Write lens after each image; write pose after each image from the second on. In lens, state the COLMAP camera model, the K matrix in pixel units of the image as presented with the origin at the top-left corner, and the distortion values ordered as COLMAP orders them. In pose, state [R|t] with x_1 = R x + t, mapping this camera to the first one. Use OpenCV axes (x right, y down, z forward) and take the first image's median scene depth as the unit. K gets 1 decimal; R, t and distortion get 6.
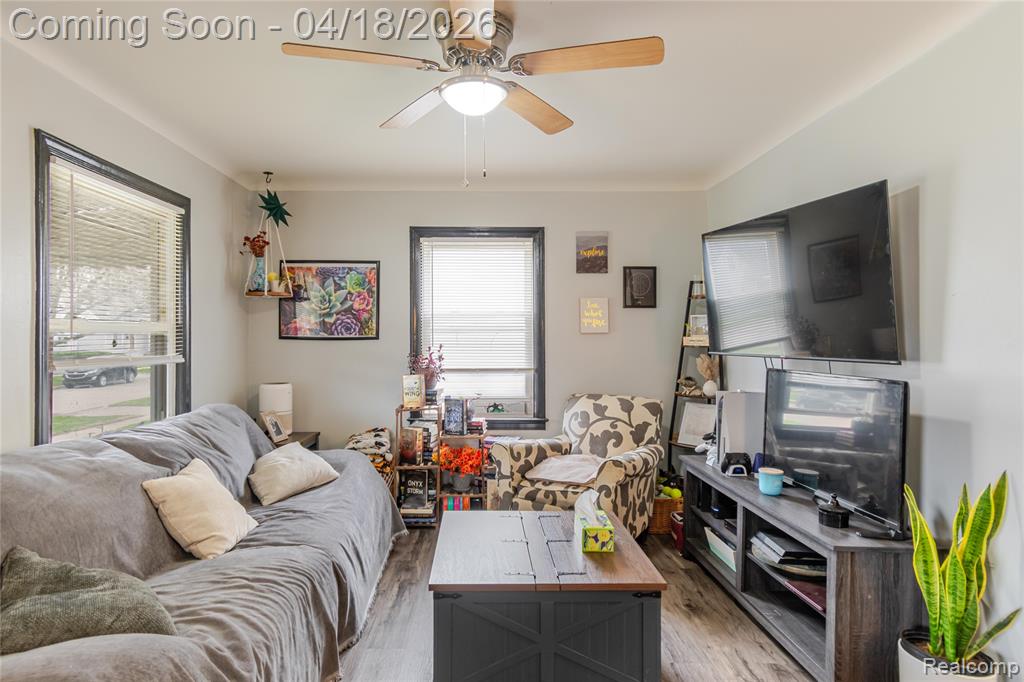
lens RADIAL K [[574.7, 0, 507.7], [0, 574.7, 316.1], [0, 0, 1]] dist [-0.002536, 0.000633]
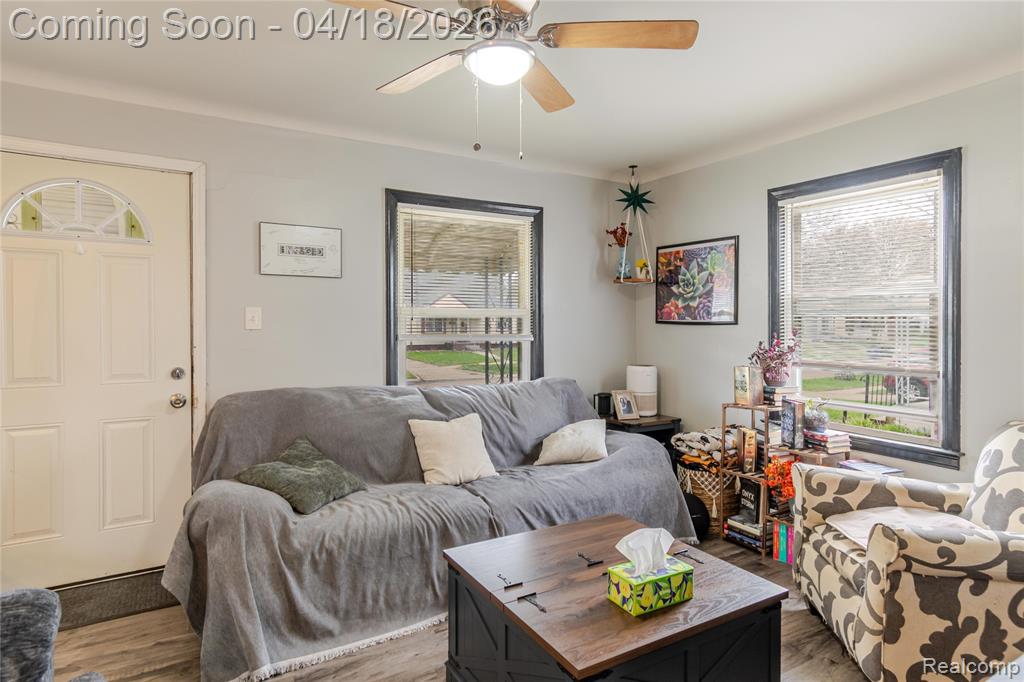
lens RADIAL K [[575.3, 0, 512.4], [0, 575.3, 316.2], [0, 0, 1]] dist [0.003504, 0.004273]
pose [[0.484926, -0.004504, -0.874543, 0.418377], [0.024252, 0.999671, 0.008299, 0.013171], [0.874219, -0.025234, 0.484876, 0.294427]]
